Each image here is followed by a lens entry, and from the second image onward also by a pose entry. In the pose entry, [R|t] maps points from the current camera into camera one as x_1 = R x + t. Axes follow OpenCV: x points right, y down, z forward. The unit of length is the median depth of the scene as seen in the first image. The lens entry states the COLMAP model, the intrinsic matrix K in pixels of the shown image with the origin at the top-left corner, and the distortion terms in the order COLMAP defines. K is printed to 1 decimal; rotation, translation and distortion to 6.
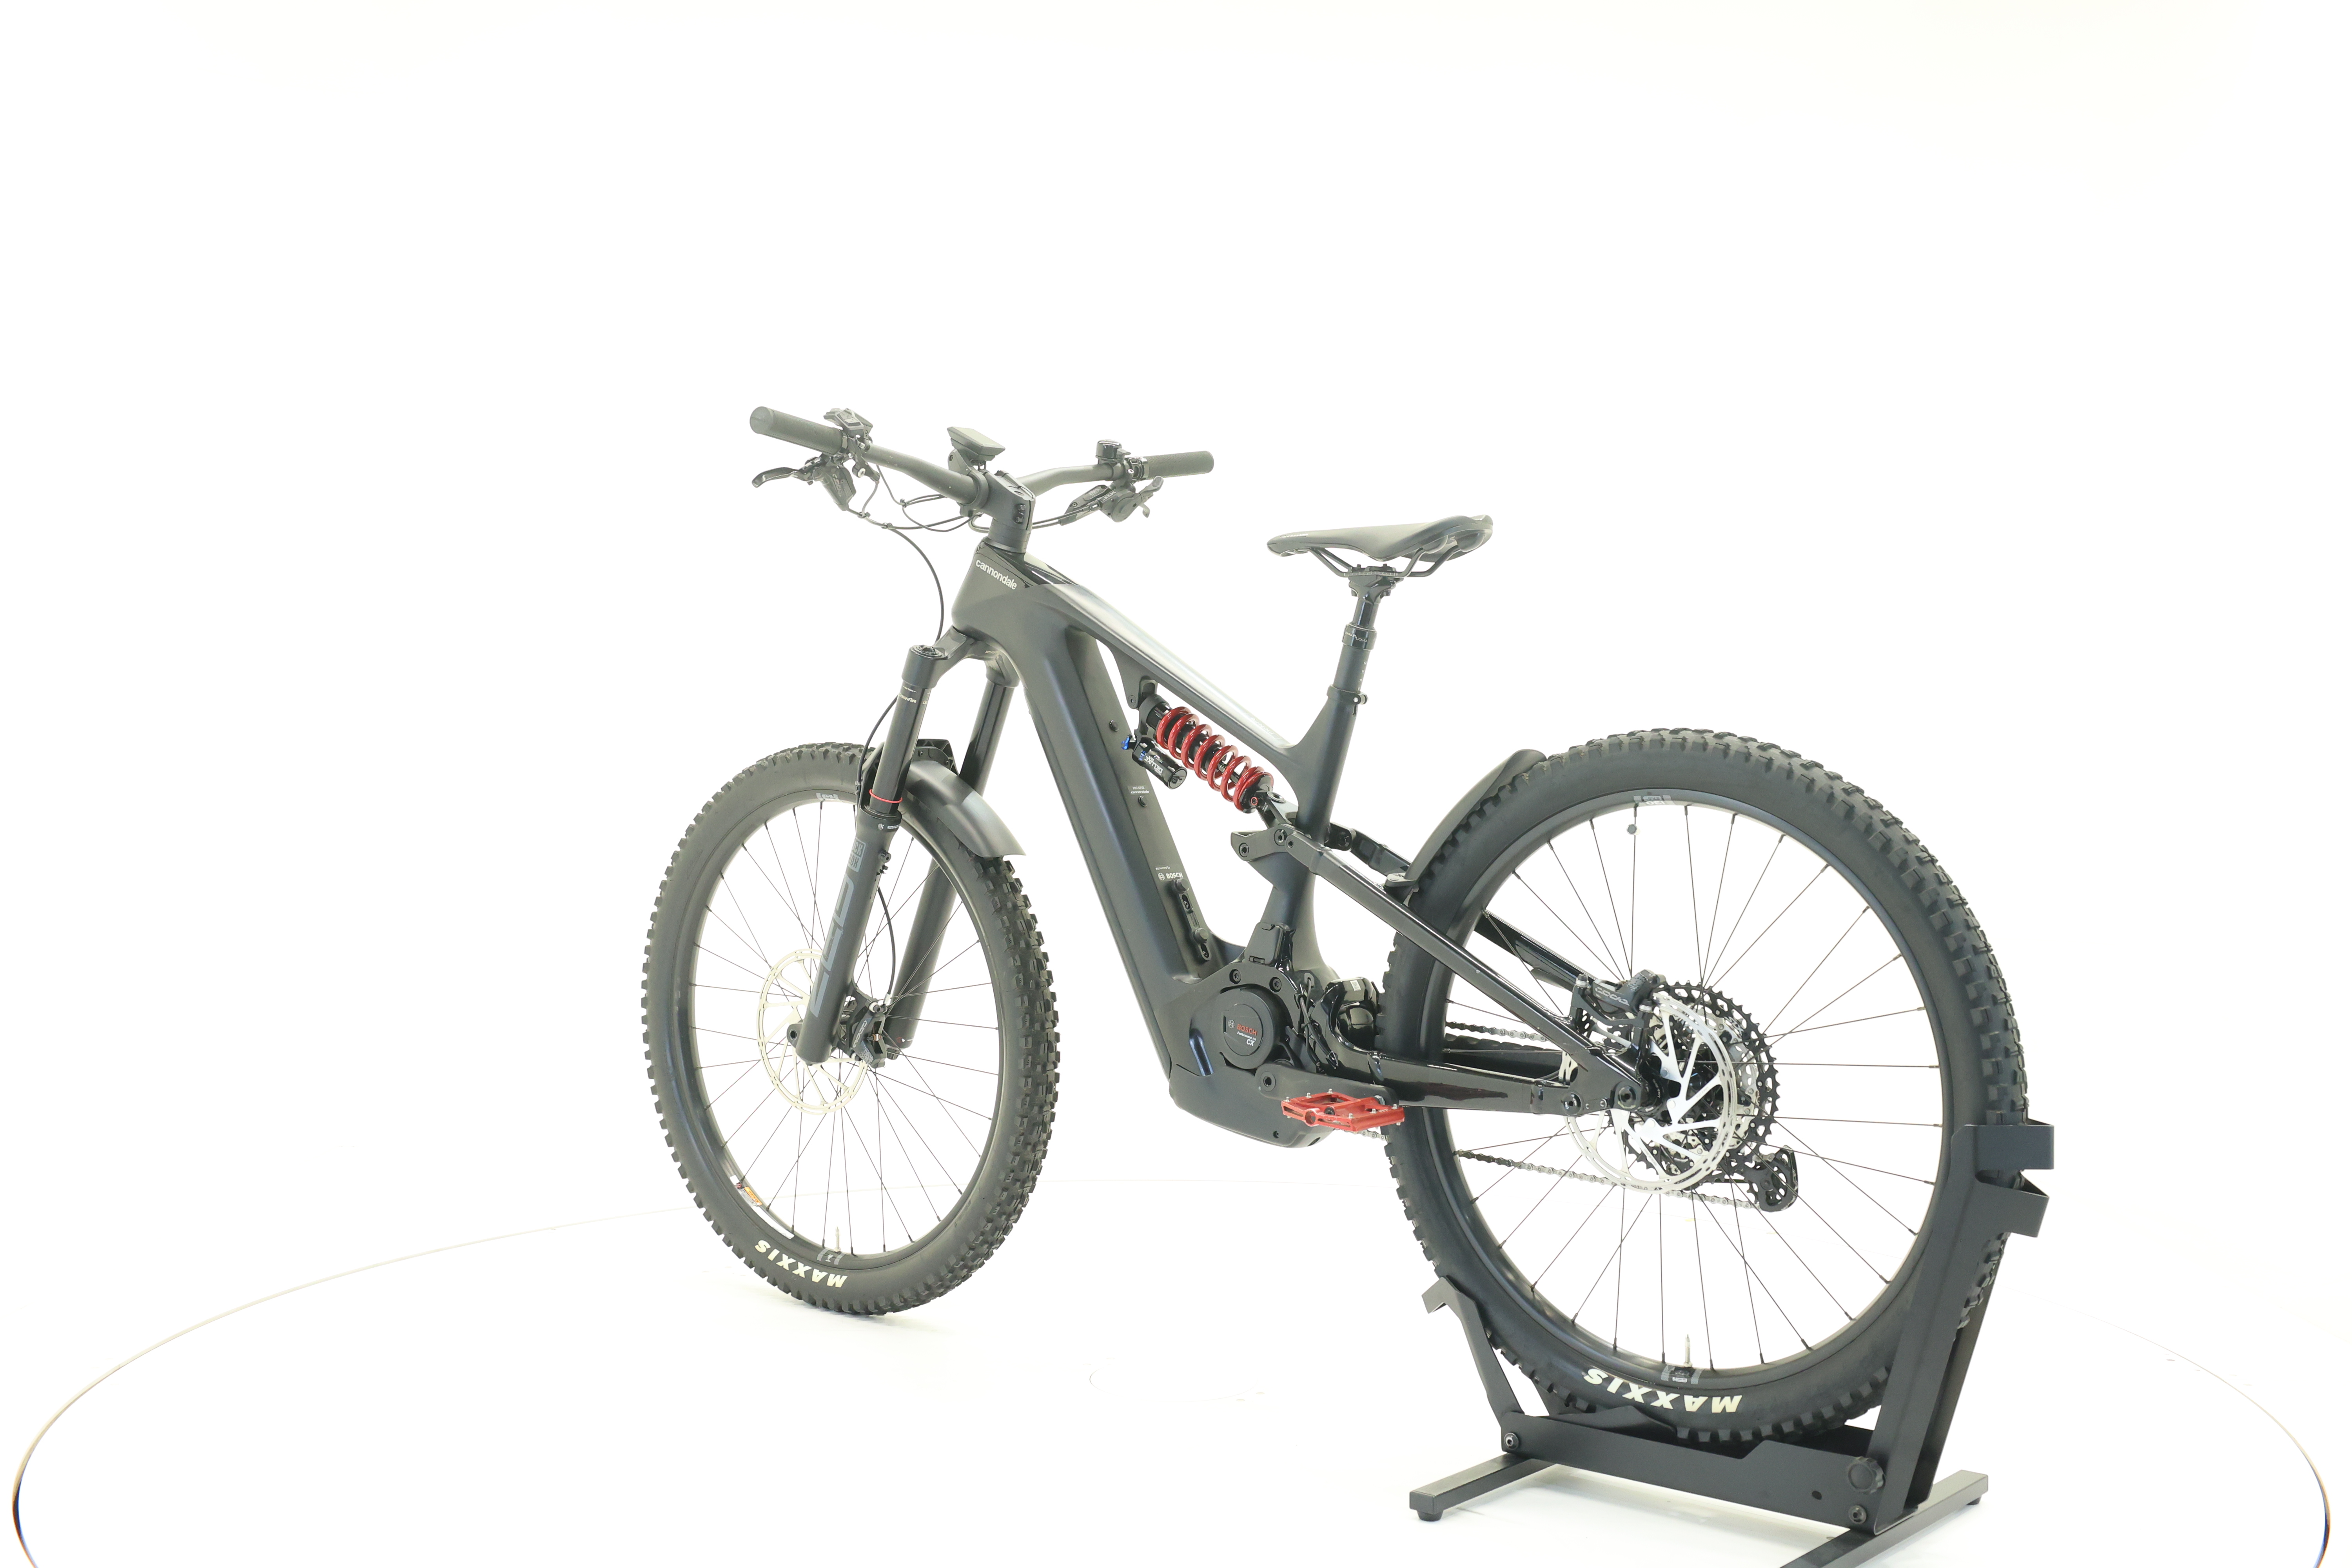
lens RADIAL K [[2500.8, 0, 1182.1], [0, 2500.8, 774.5], [0, 0, 1]] dist [0.006309, 0.000000]
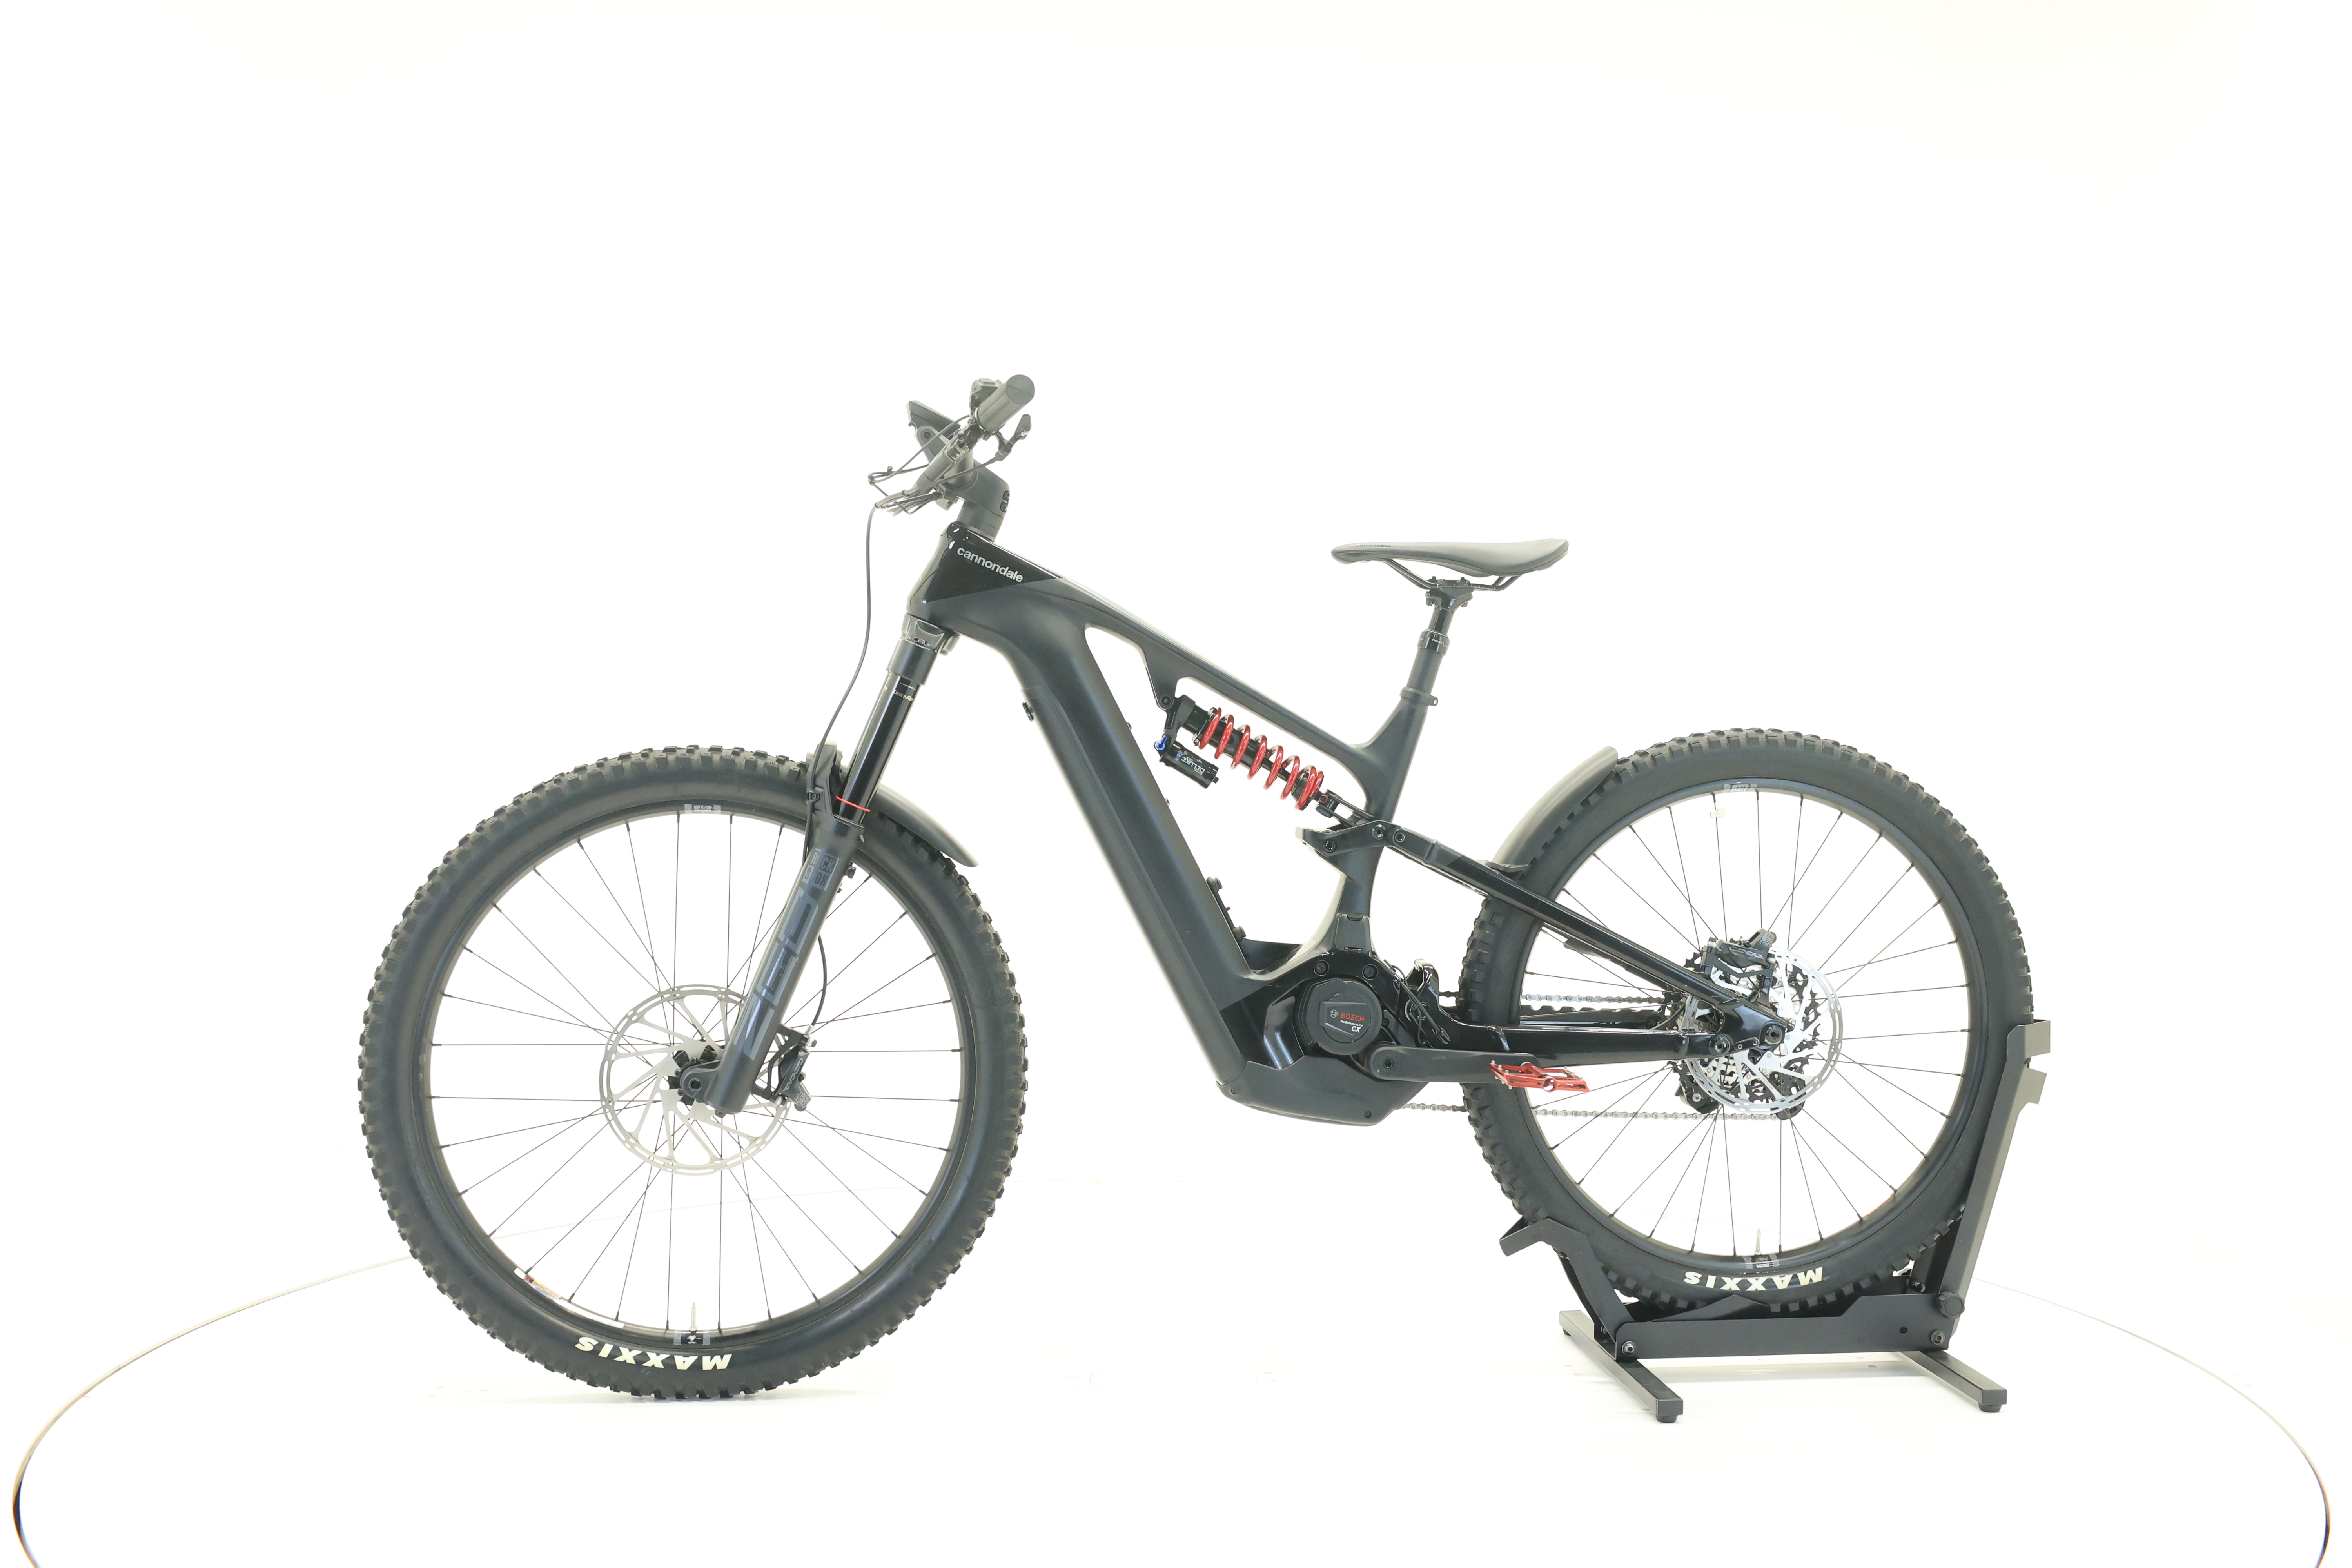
lens RADIAL K [[2500.8, 0, 1183.9], [0, 2500.8, 789.1], [0, 0, 1]] dist [0.006309, 0.000000]
pose [[0.681128, -0.020300, 0.731883, -0.780536], [0.013097, 0.999793, 0.015542, -0.010150], [-0.732047, -0.001001, 0.681254, 0.339169]]
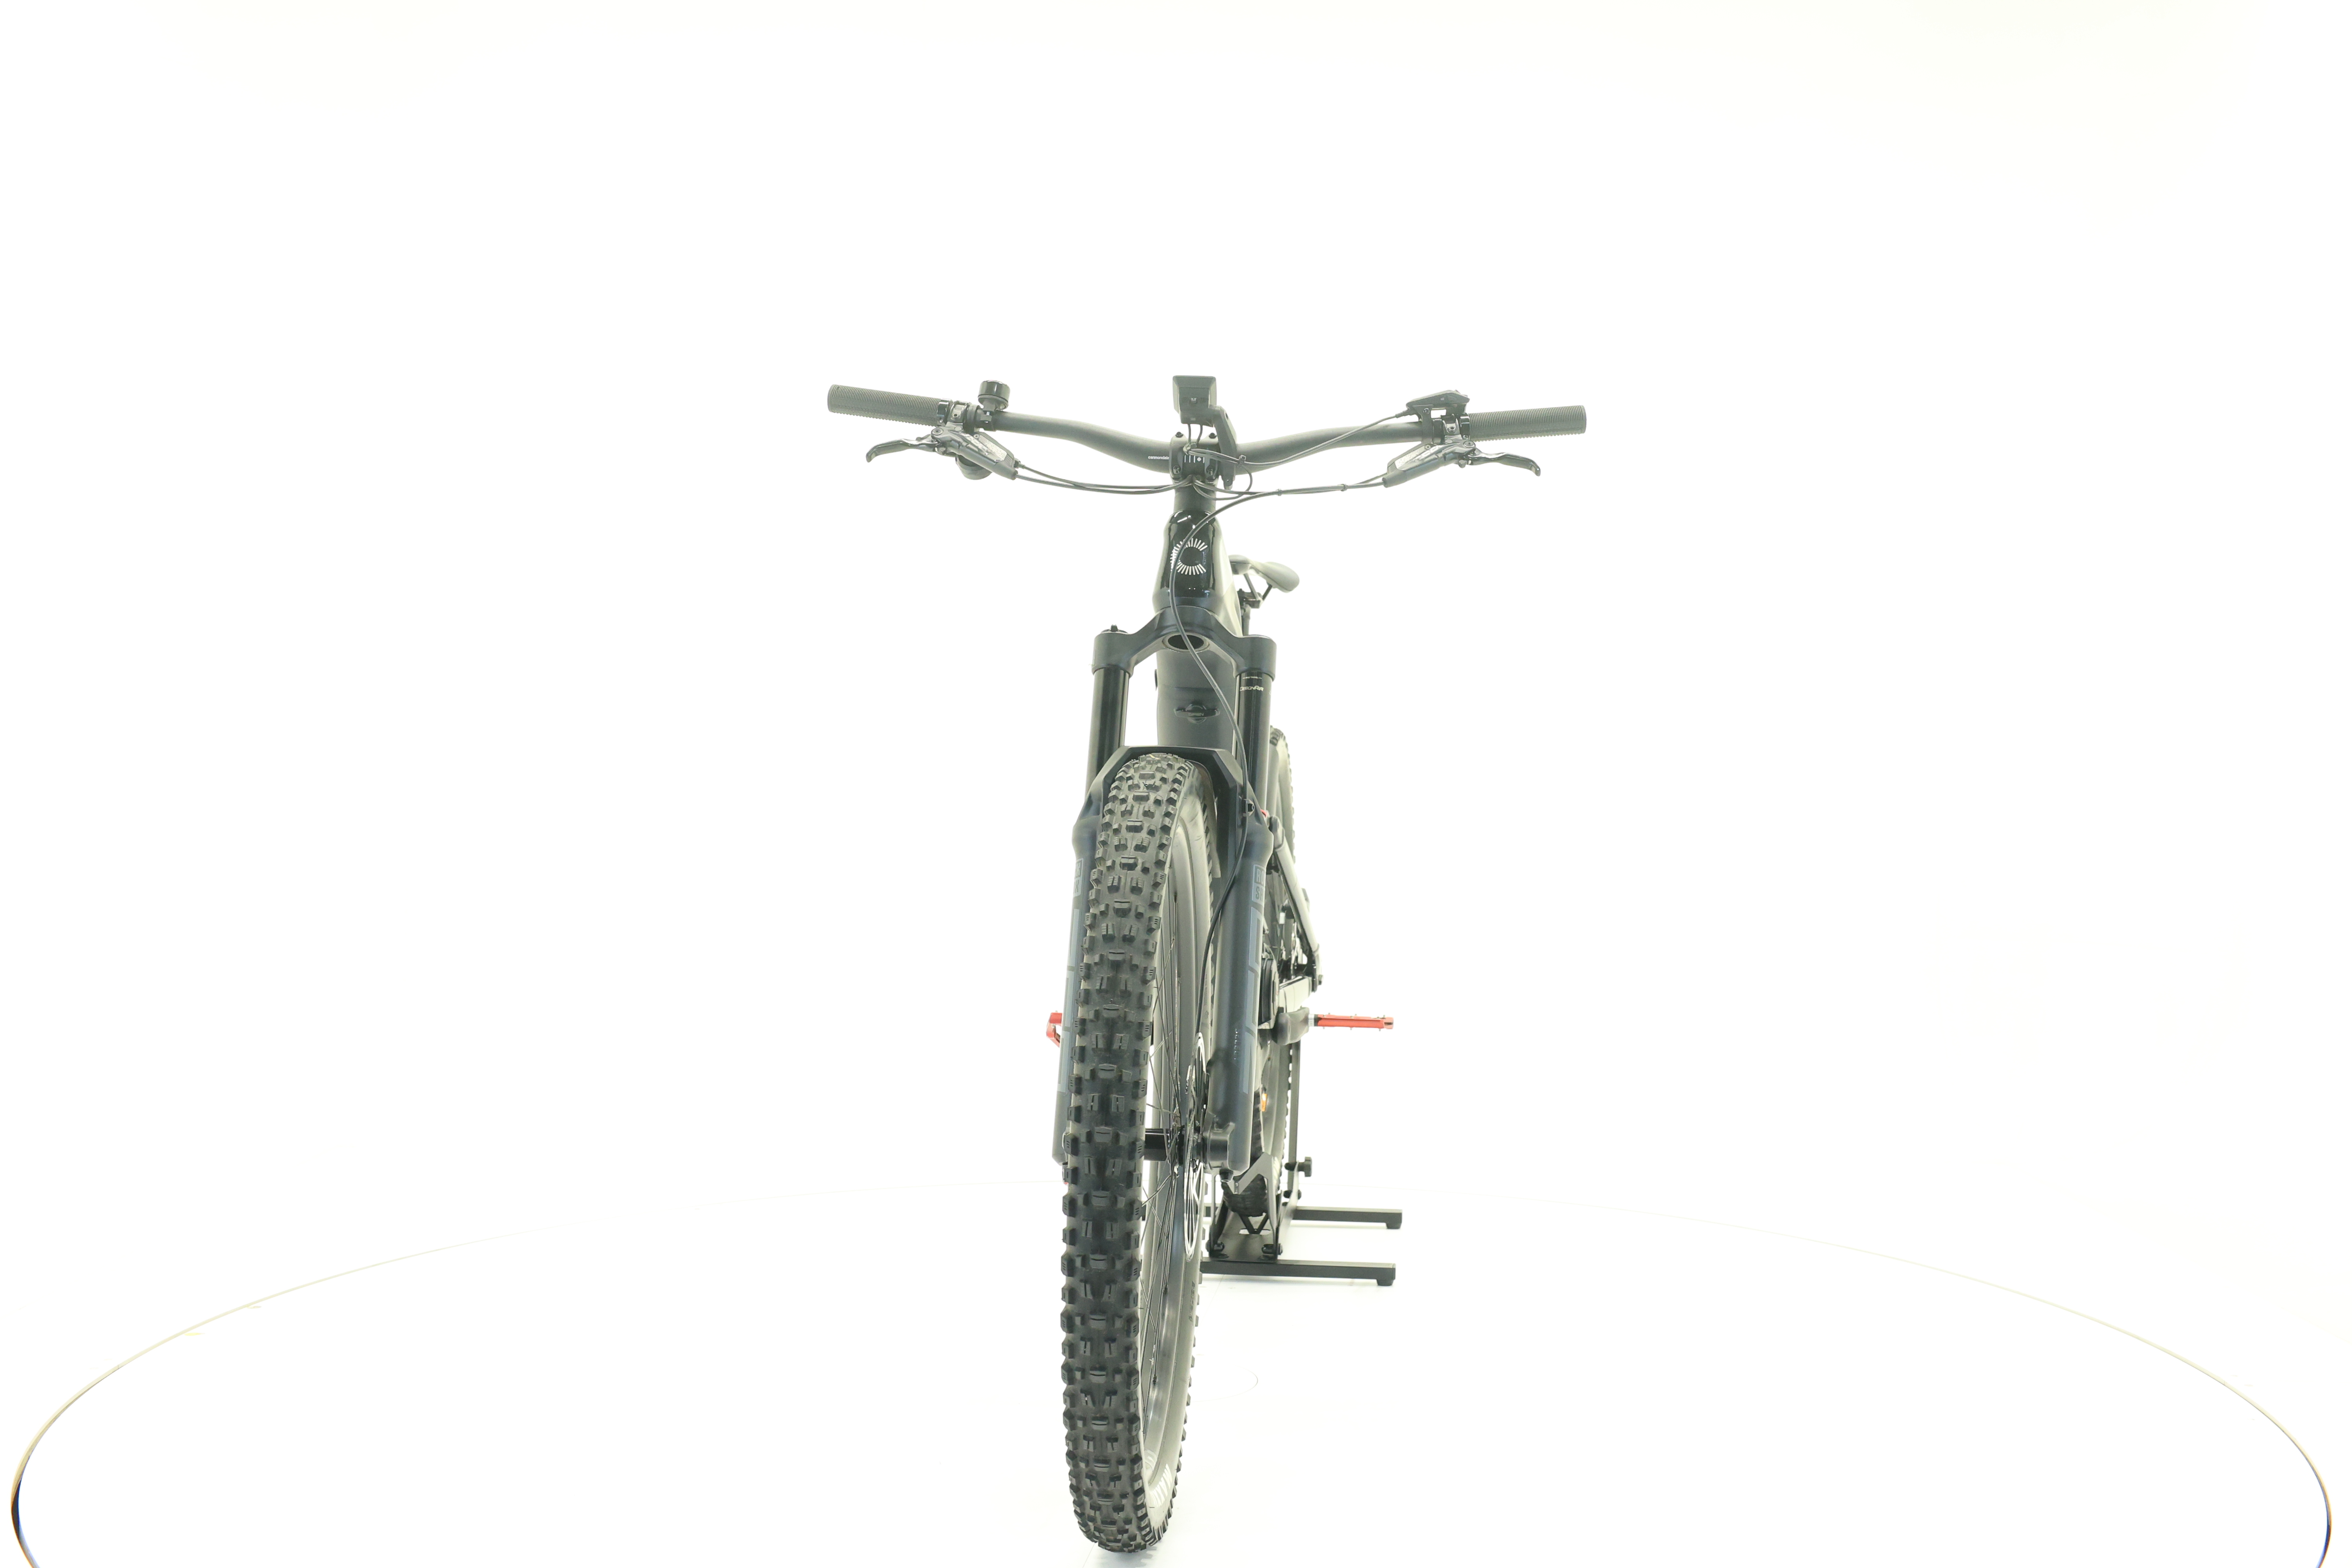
lens RADIAL K [[2500.8, 0, 1164.0], [0, 2500.8, 784.9], [0, 0, 1]] dist [0.006309, 0.000000]
pose [[-0.549003, -0.033649, 0.835143, -0.888025], [0.006034, 0.999004, 0.044218, -0.042619], [-0.835798, 0.029315, -0.548253, 1.656645]]
